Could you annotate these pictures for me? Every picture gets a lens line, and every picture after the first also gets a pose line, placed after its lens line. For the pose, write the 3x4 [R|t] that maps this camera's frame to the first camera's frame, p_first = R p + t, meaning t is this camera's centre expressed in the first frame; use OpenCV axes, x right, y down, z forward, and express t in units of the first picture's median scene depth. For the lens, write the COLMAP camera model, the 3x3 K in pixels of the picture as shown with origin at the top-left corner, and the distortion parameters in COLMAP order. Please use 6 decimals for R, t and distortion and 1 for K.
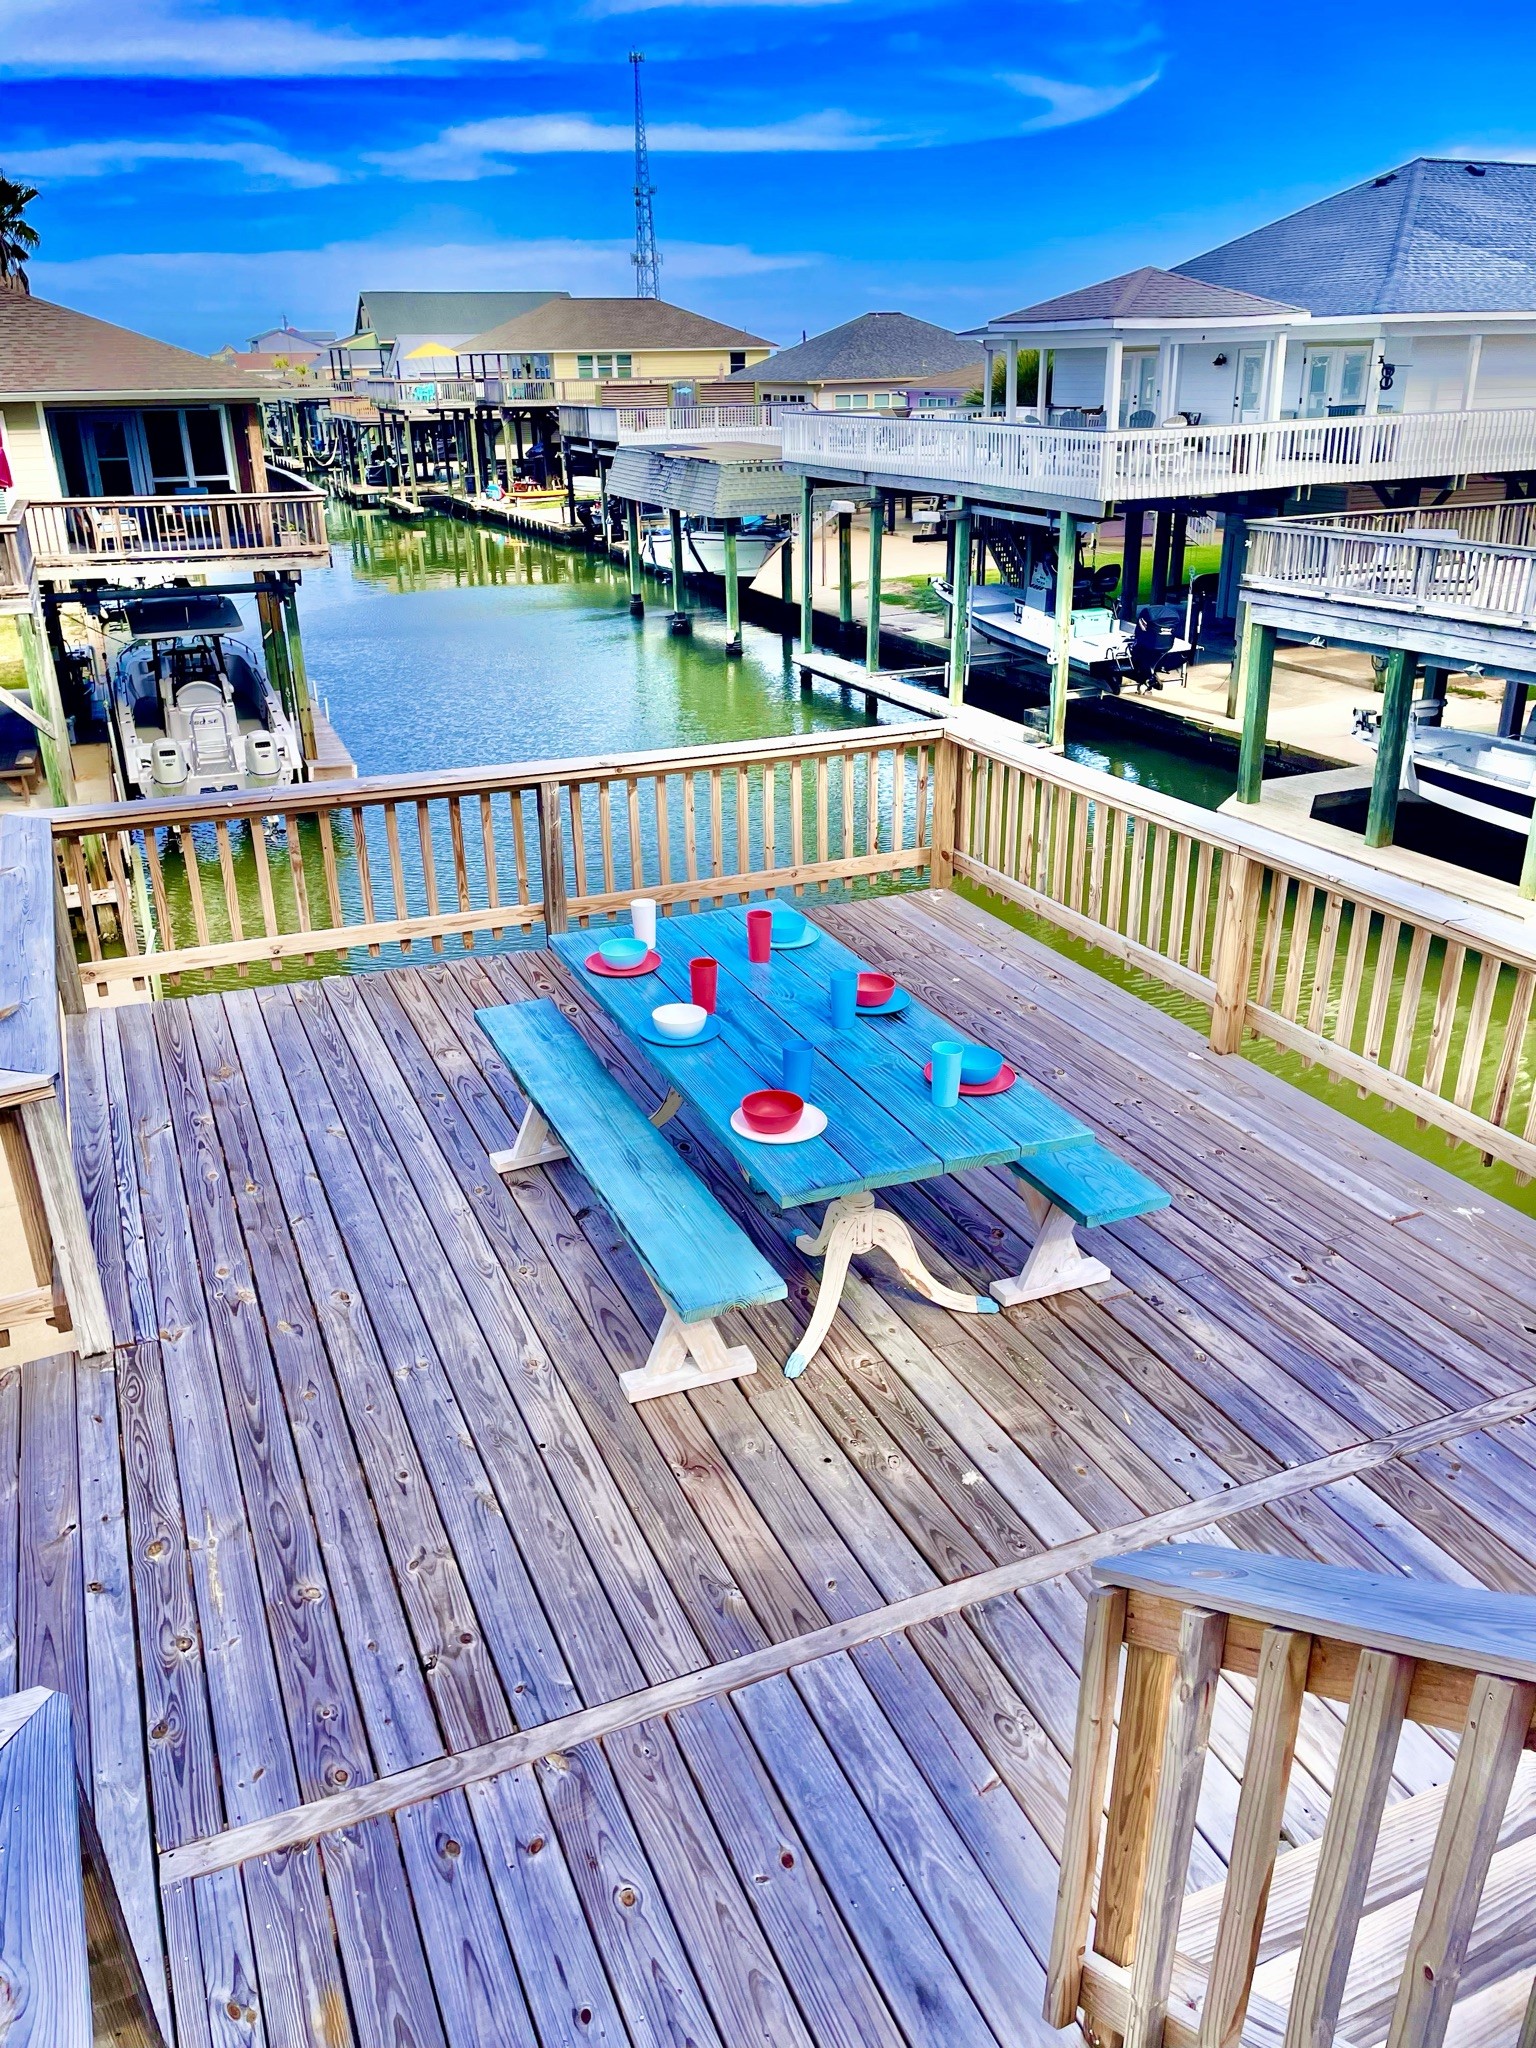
lens RADIAL K [[1516.9, 0, 768.0], [0, 1516.9, 1024.0], [0, 0, 1]] dist [0.127856, -0.232751]
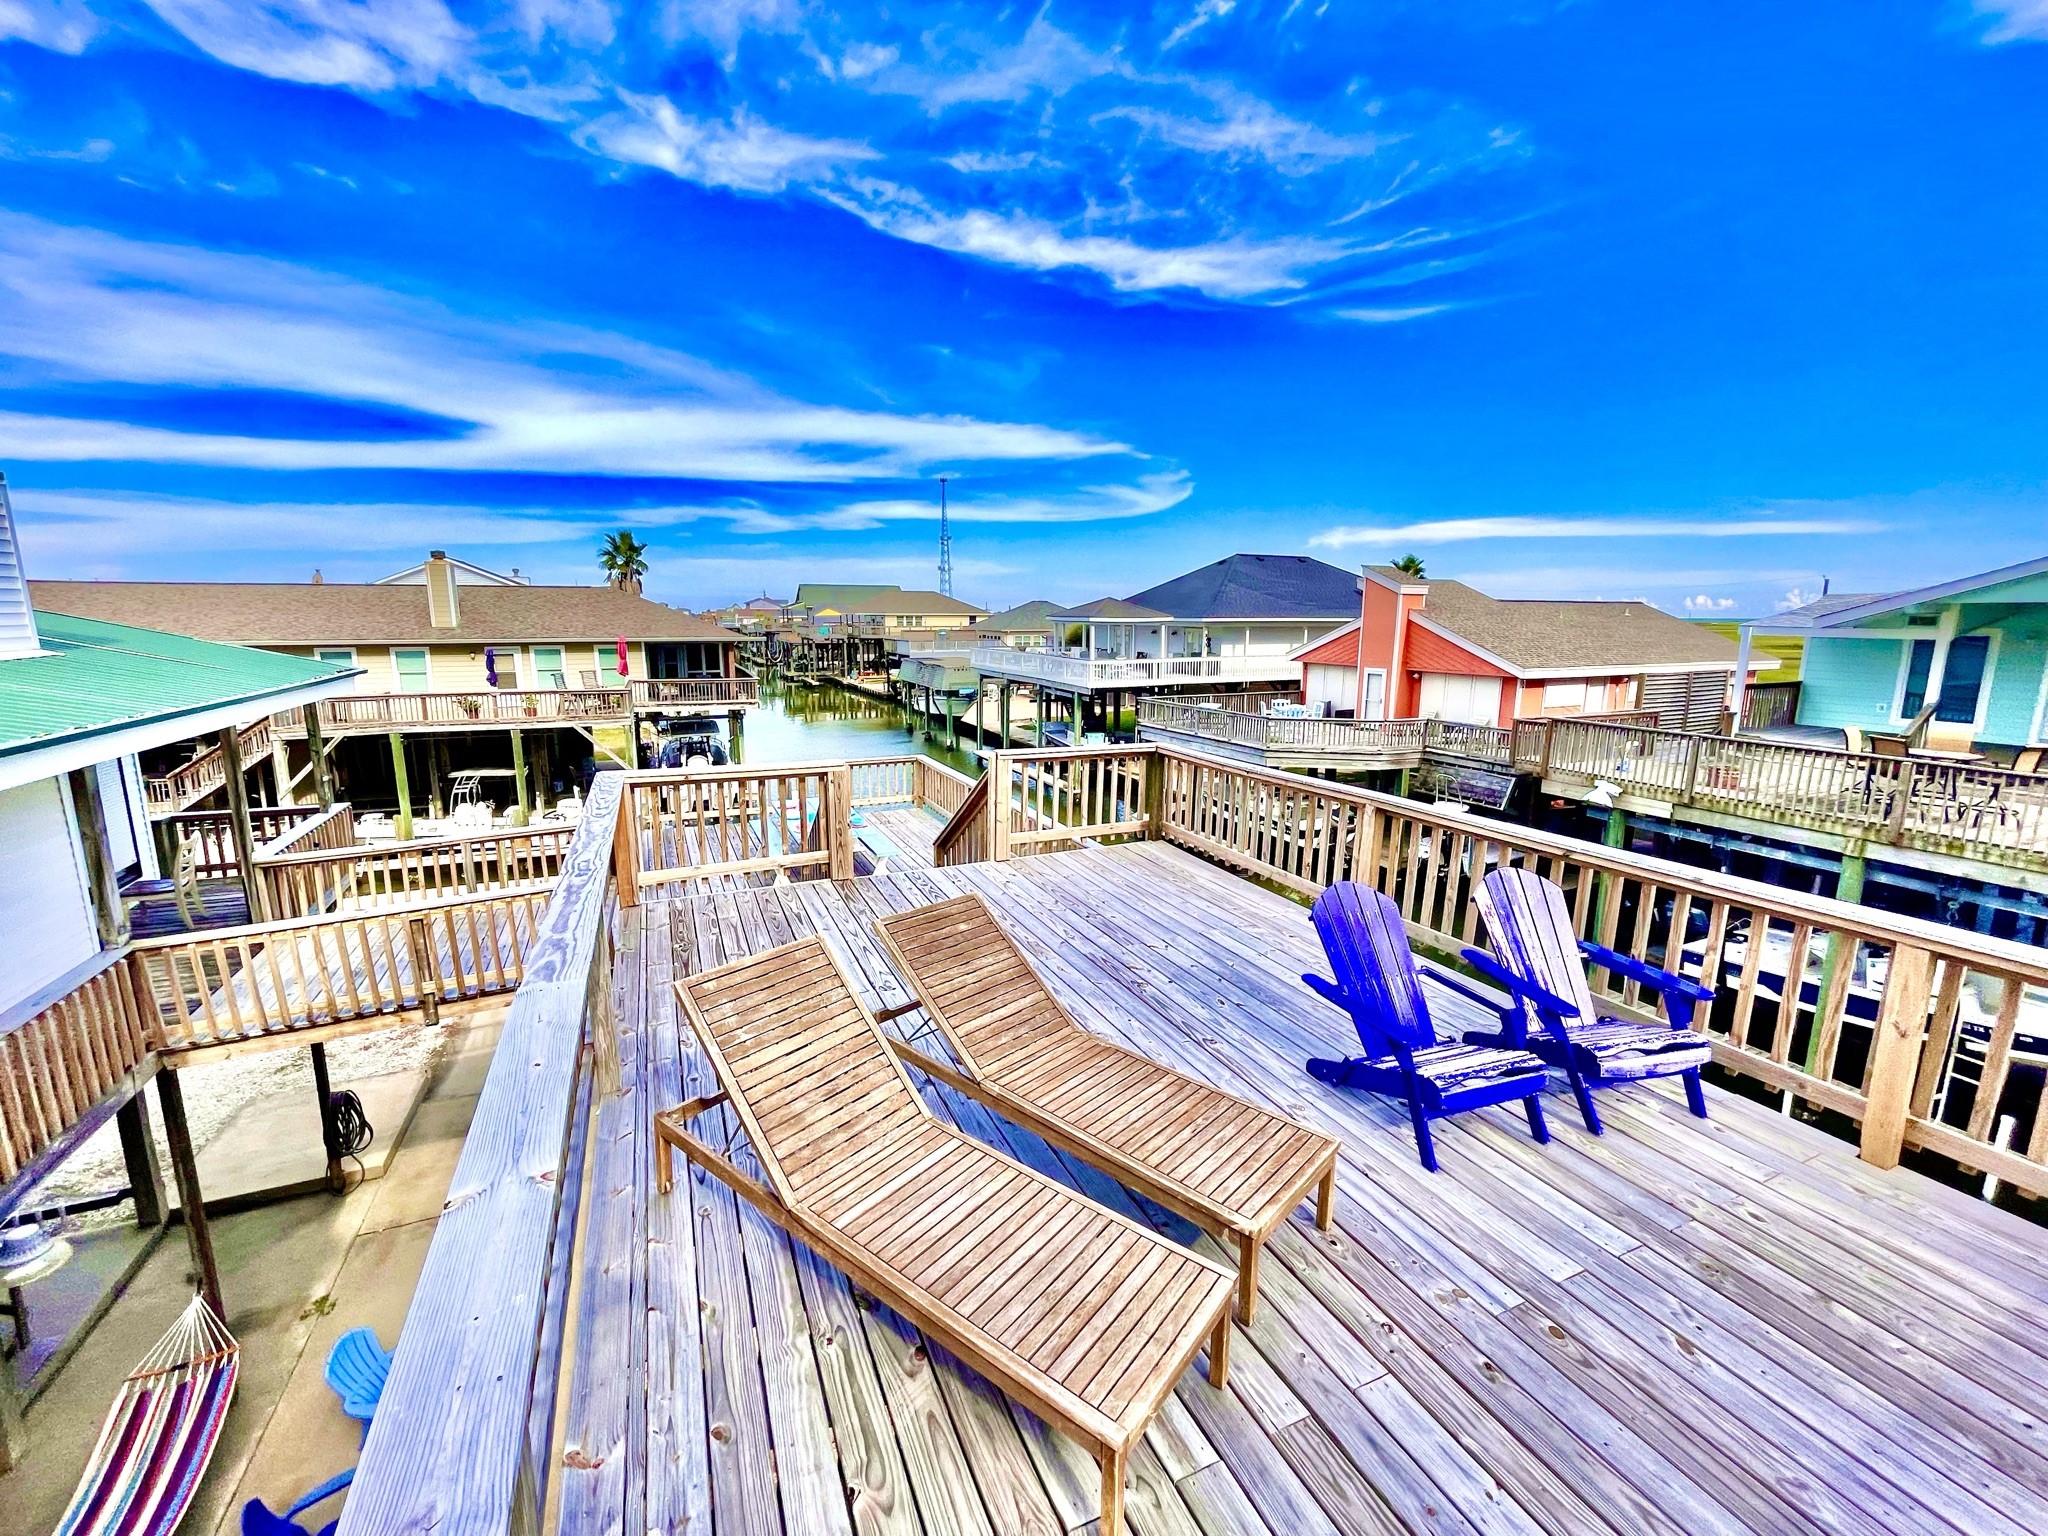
lens RADIAL K [[834.0, 0, 1024.0], [0, 834.0, 768.0], [0, 0, 1]] dist [-0.002703, -0.000247]
pose [[0.999624, 0.019003, 0.019747, 0.057388], [-0.014138, 0.974844, -0.222439, 0.040862], [-0.023478, 0.222076, 0.974747, -0.135364]]
